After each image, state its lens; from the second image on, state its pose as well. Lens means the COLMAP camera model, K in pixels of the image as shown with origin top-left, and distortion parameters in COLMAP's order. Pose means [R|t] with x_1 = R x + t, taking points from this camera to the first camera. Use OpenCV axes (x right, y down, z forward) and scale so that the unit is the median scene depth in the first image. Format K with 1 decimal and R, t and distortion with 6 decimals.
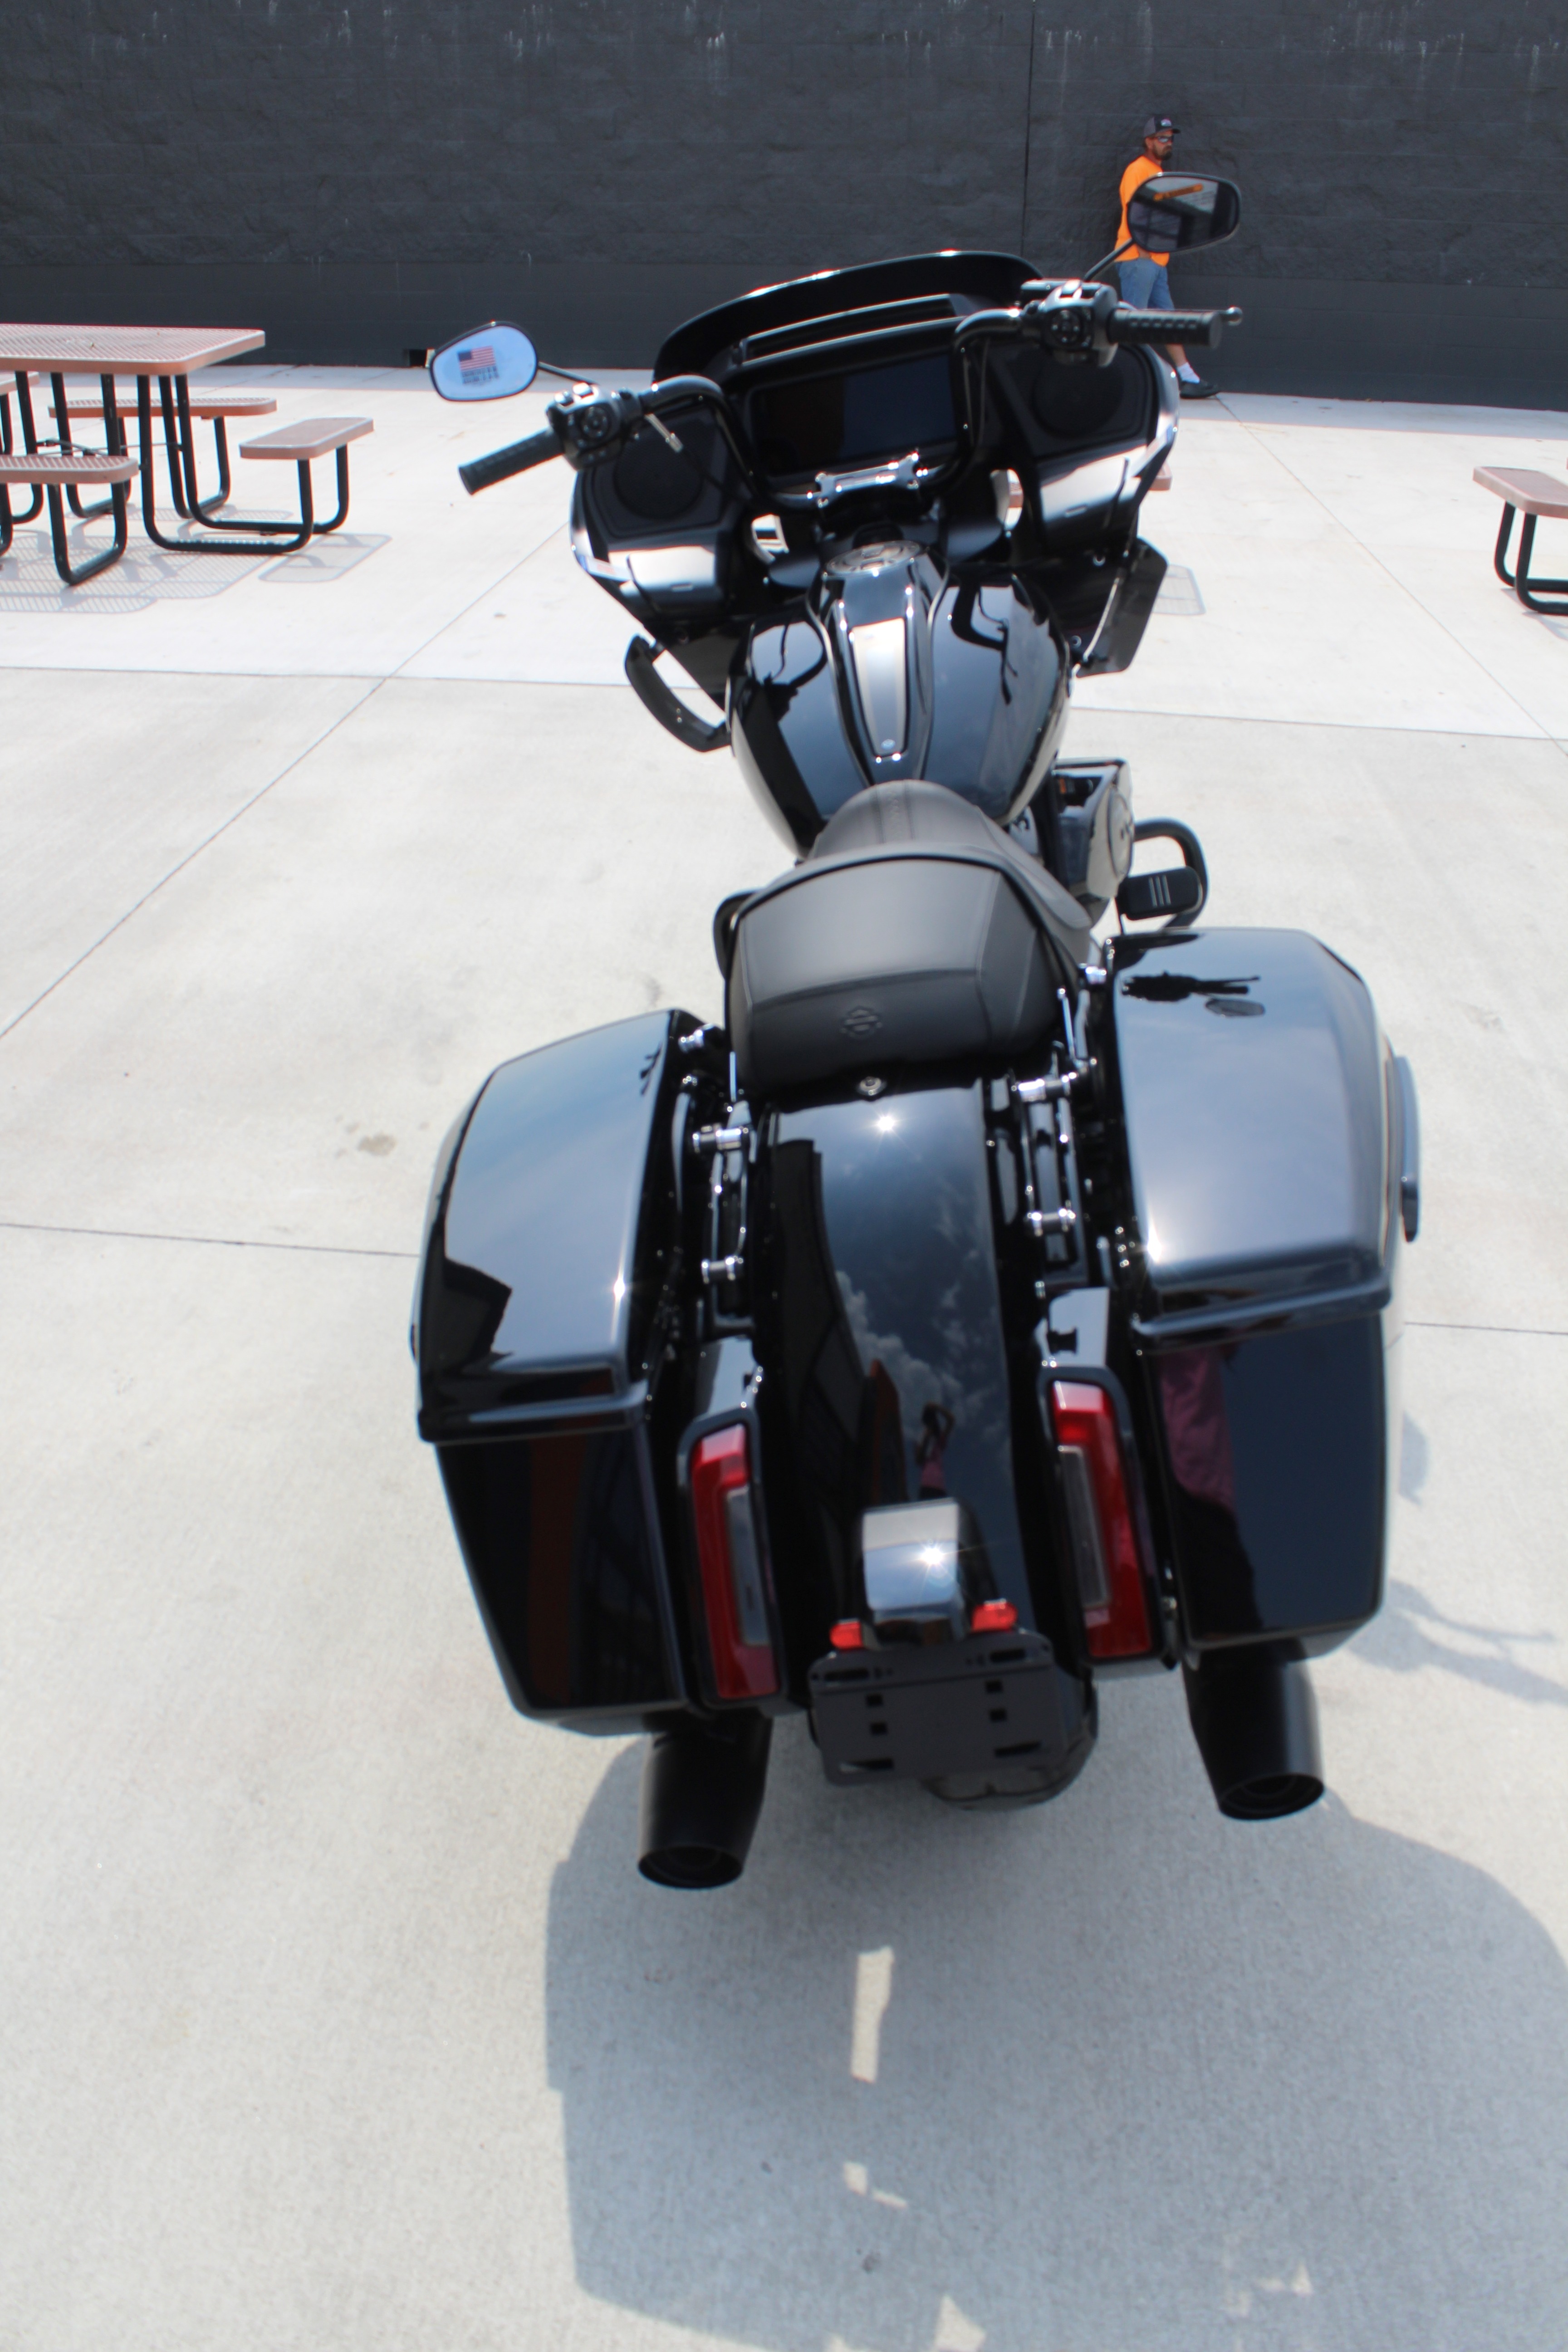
lens RADIAL K [[1990.8, 0, 785.2], [0, 1990.8, 1150.1], [0, 0, 1]] dist [-0.168642, 0.164373]
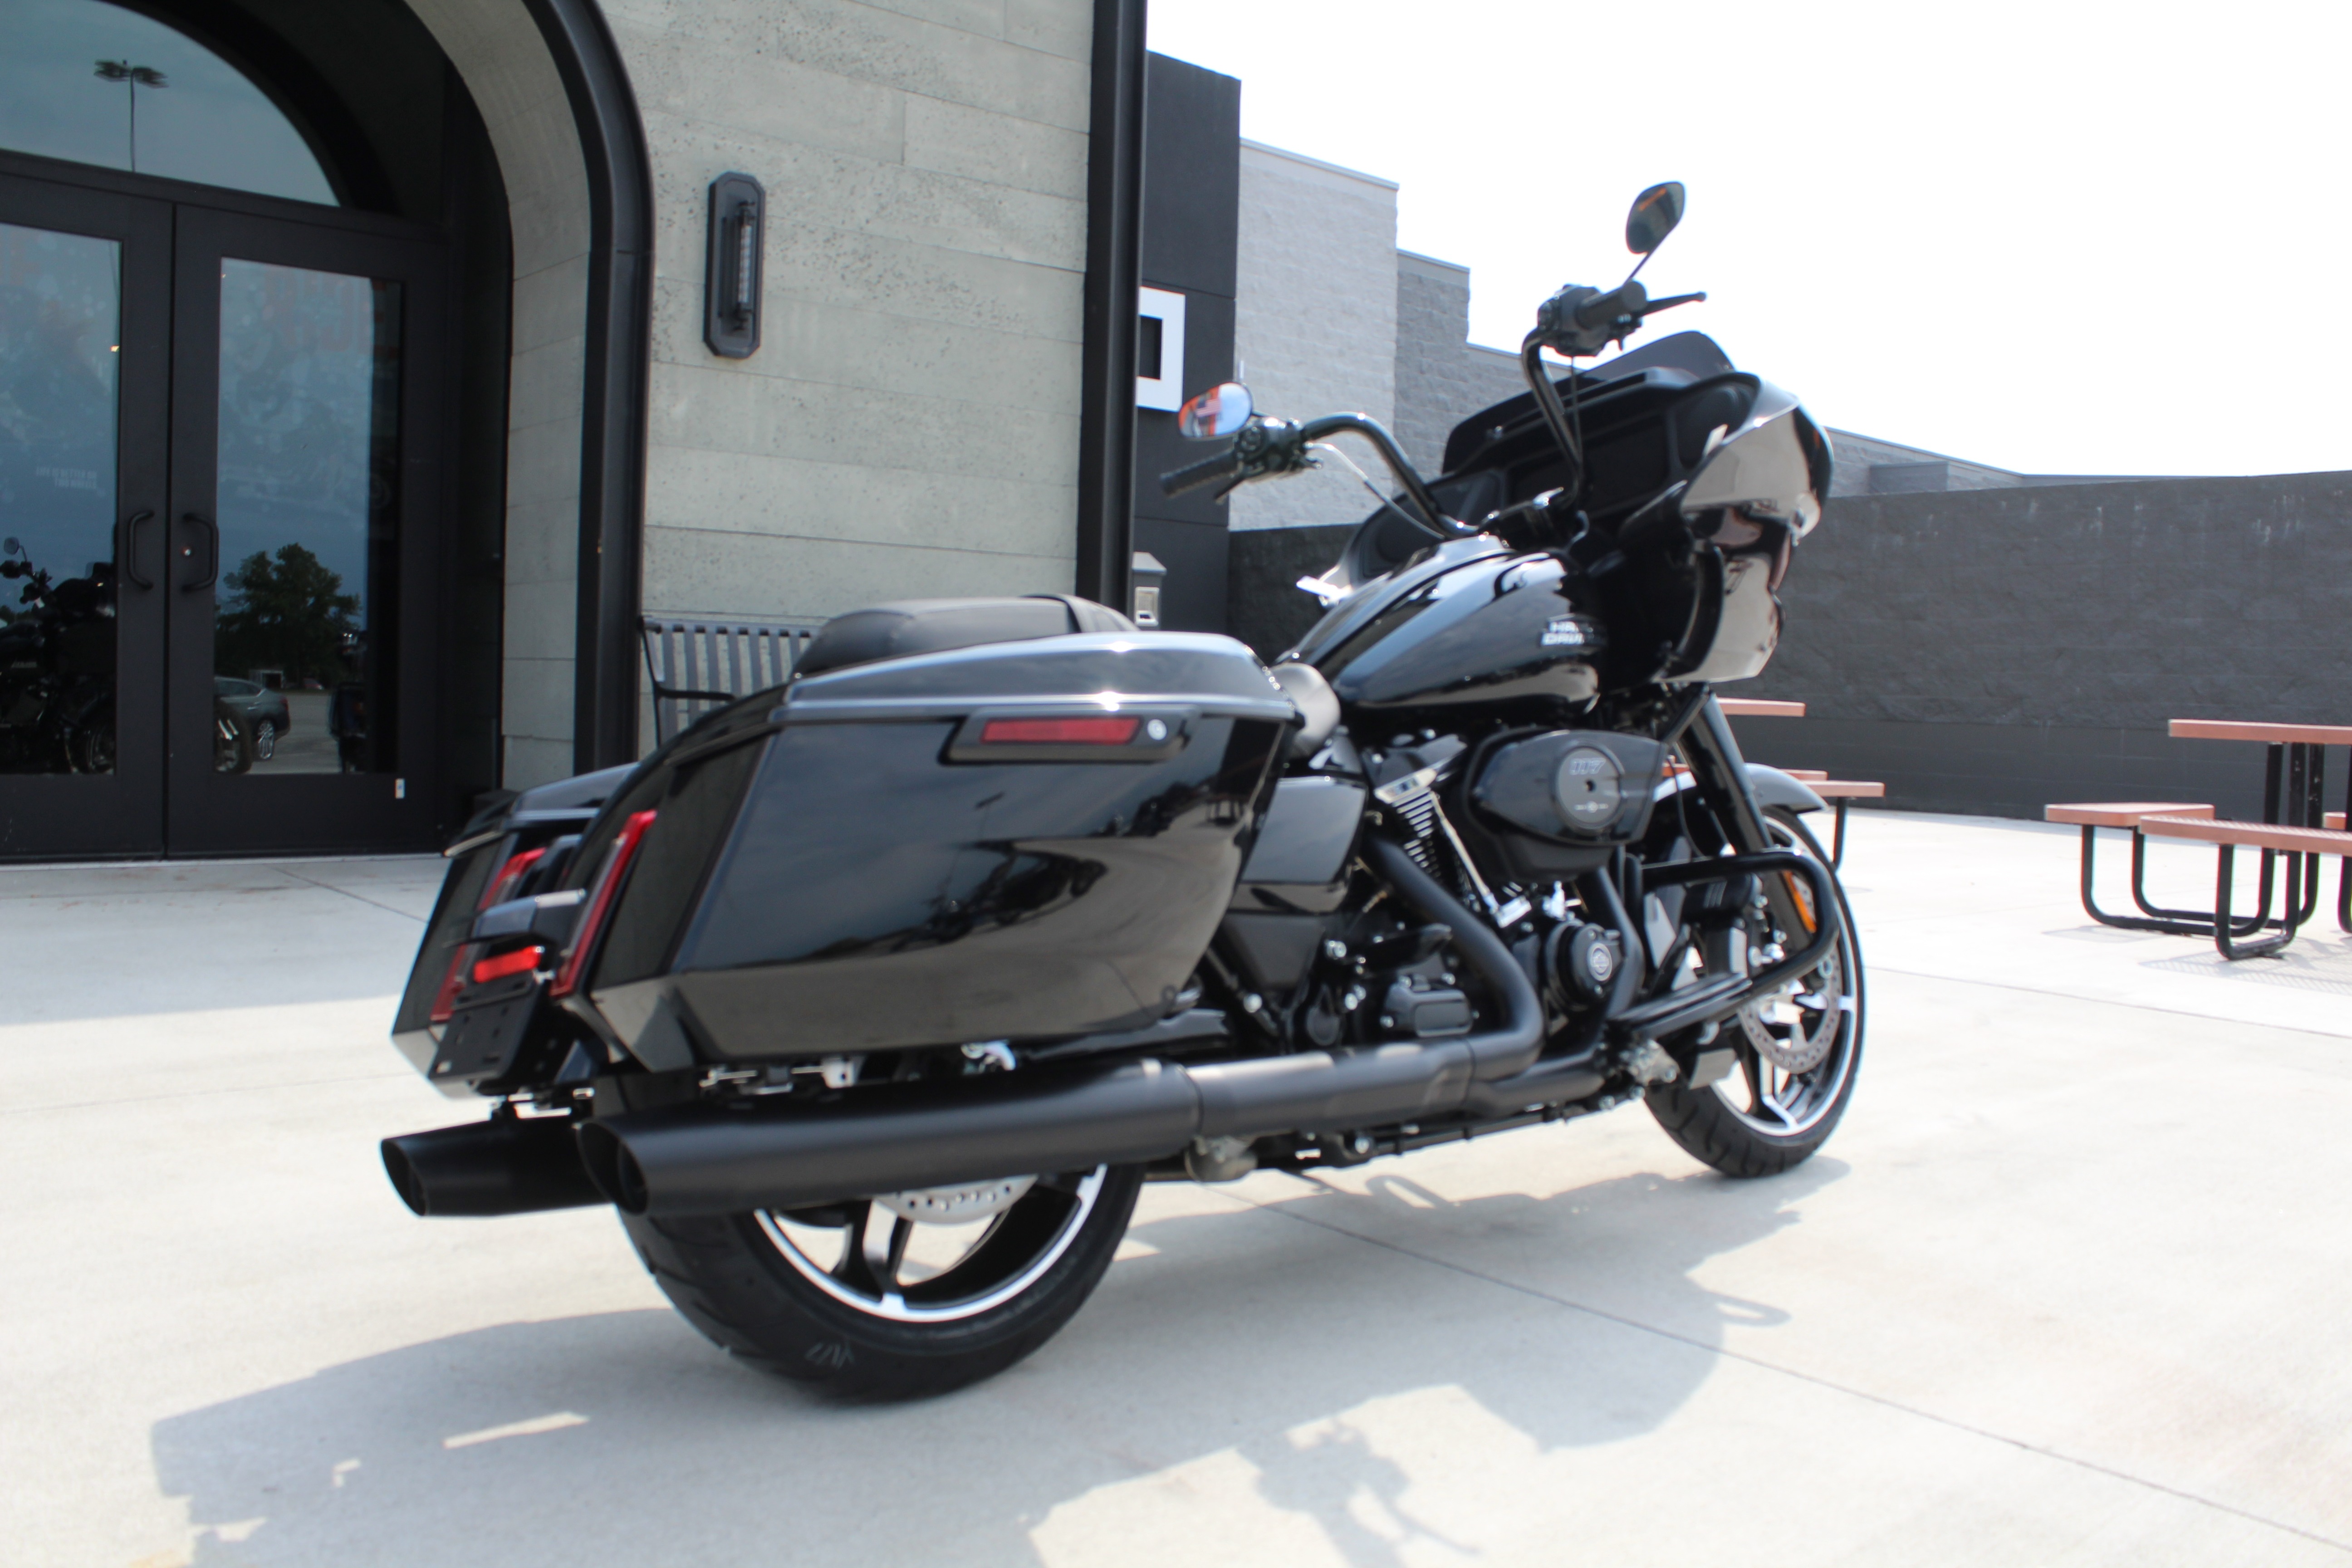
lens RADIAL K [[1990.8, 0, 1188.6], [0, 1990.8, 780.4], [0, 0, 1]] dist [-0.168642, 0.164373]
pose [[0.732909, 0.044679, -0.678858, 0.135150], [-0.335595, 0.891733, -0.303625, 0.040315], [0.591795, 0.450351, 0.668553, 0.040084]]
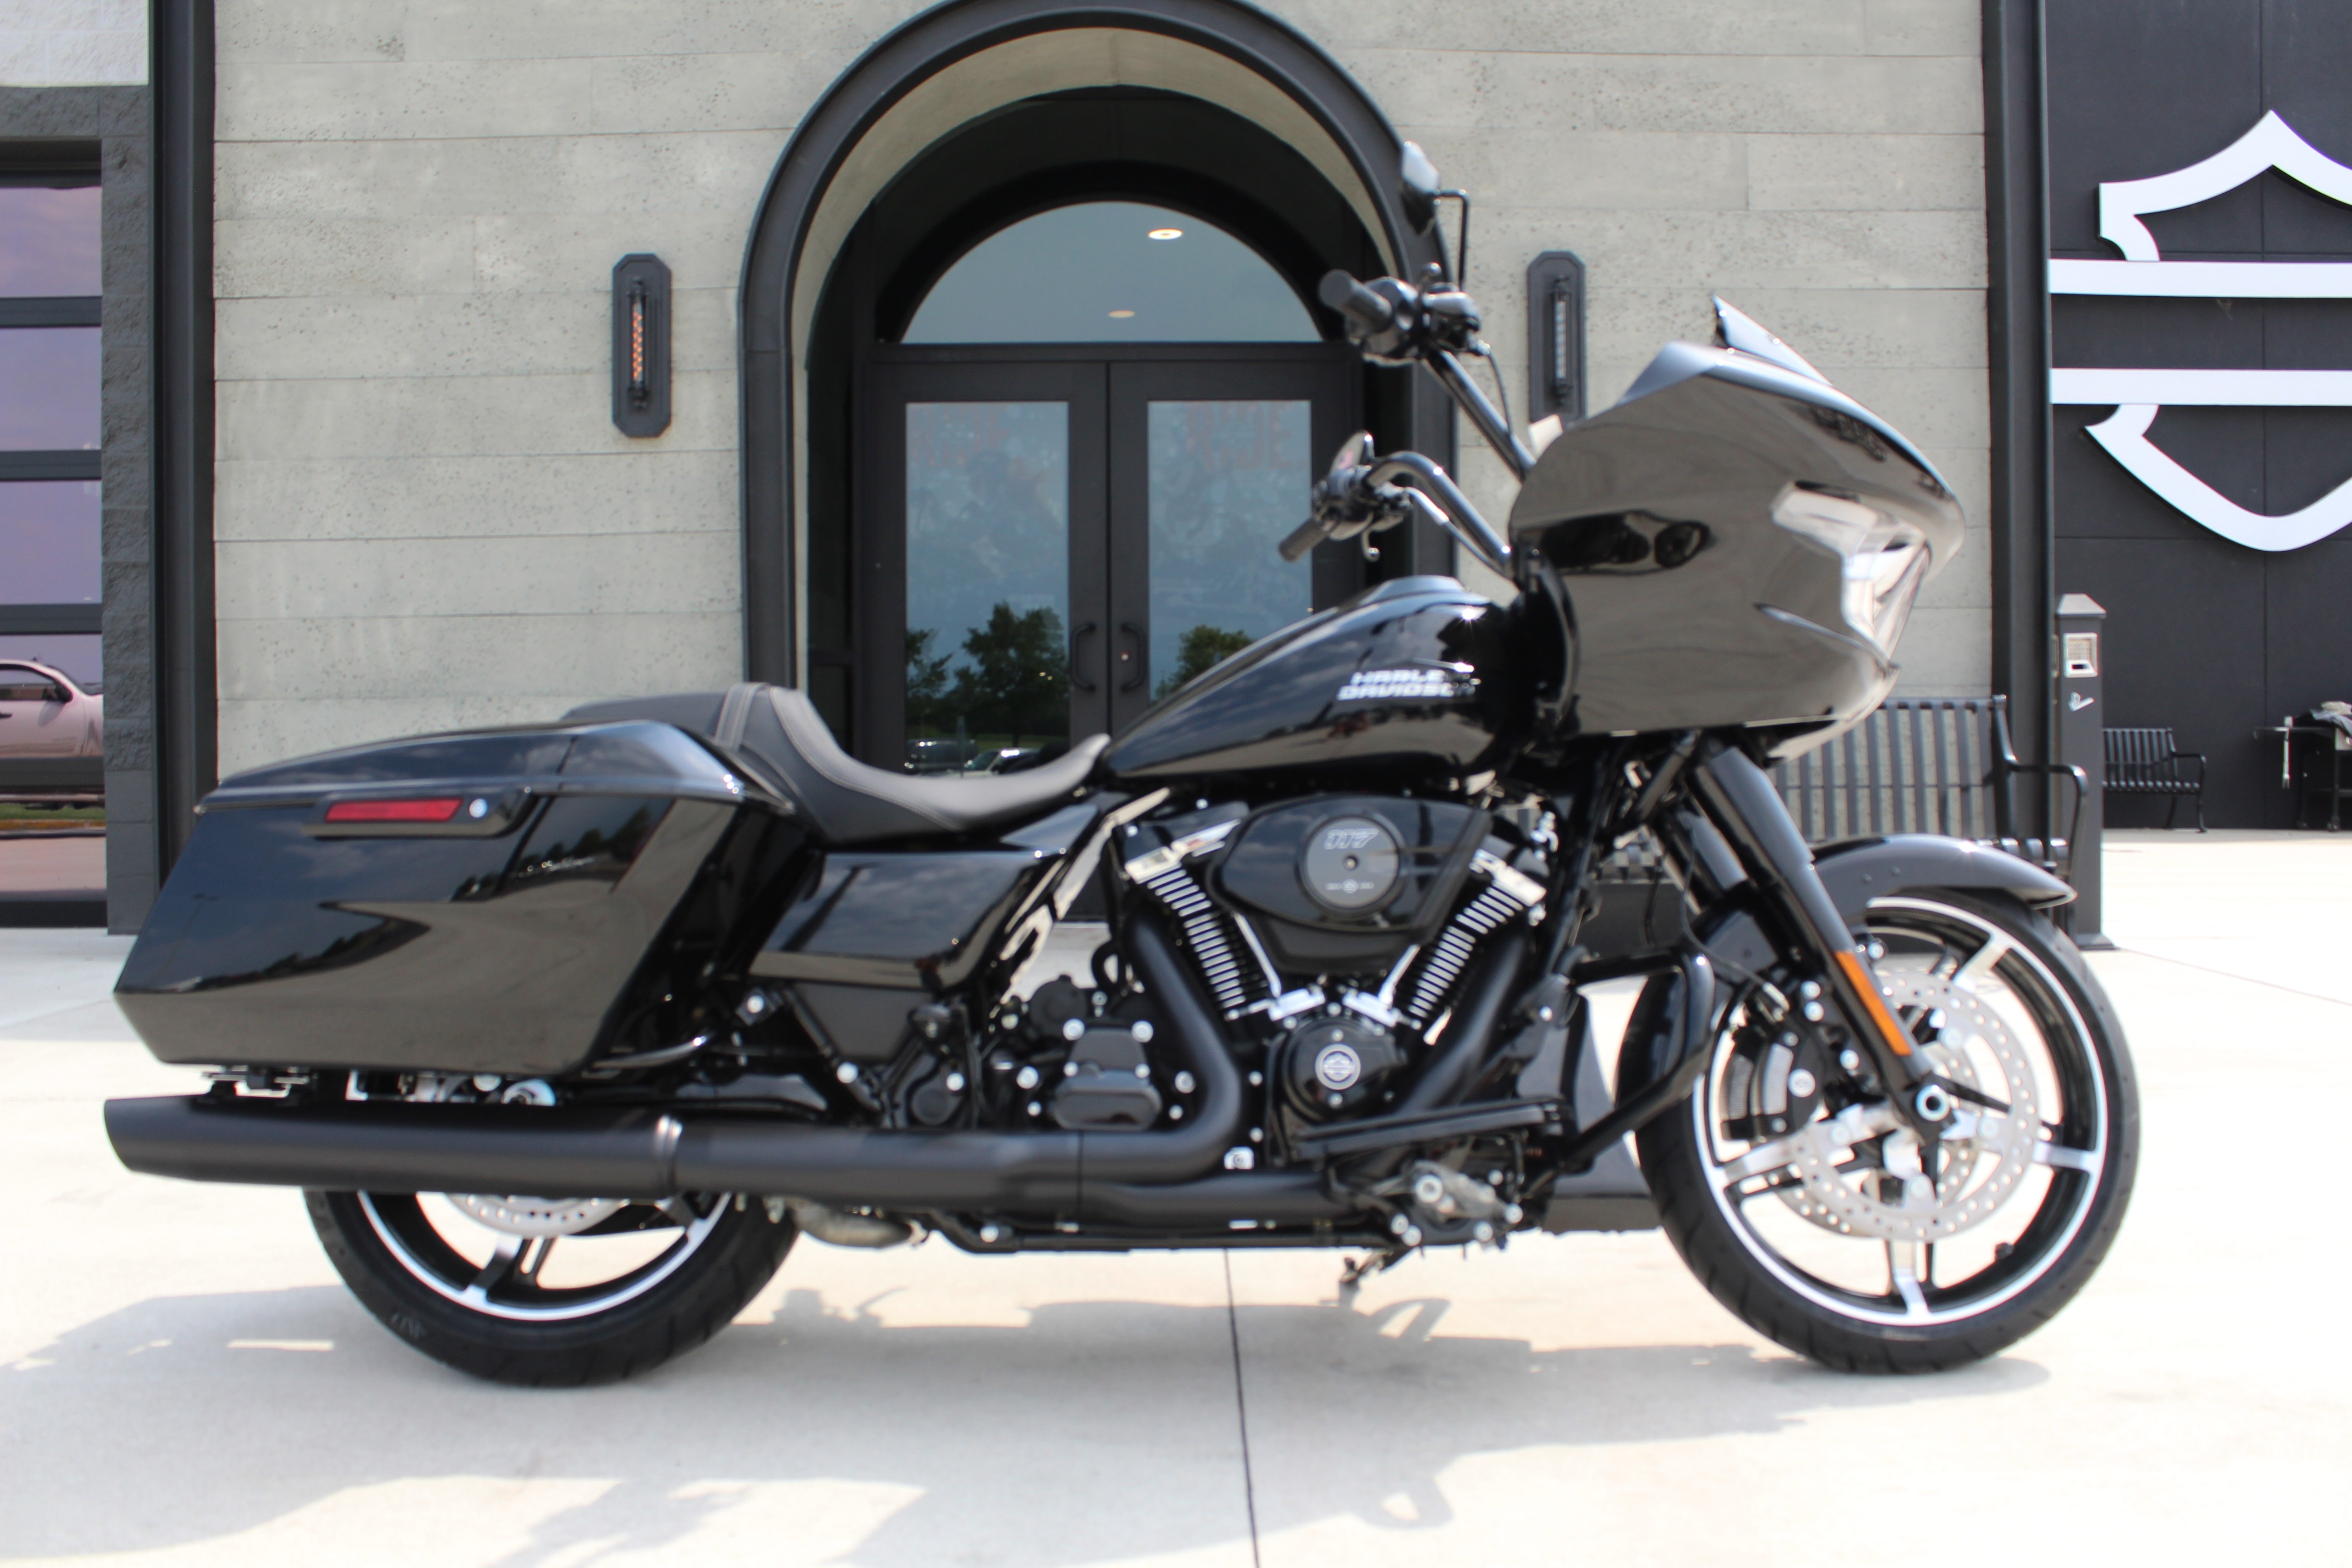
lens RADIAL K [[1986.3, 0, 1182.0], [0, 1986.3, 777.3], [0, 0, 1]] dist [-0.163754, 0.156171]
pose [[0.100551, 0.006883, -0.994908, 0.196723], [-0.454582, 0.889816, -0.039787, -0.024047], [0.885011, 0.456268, 0.092601, 0.161068]]
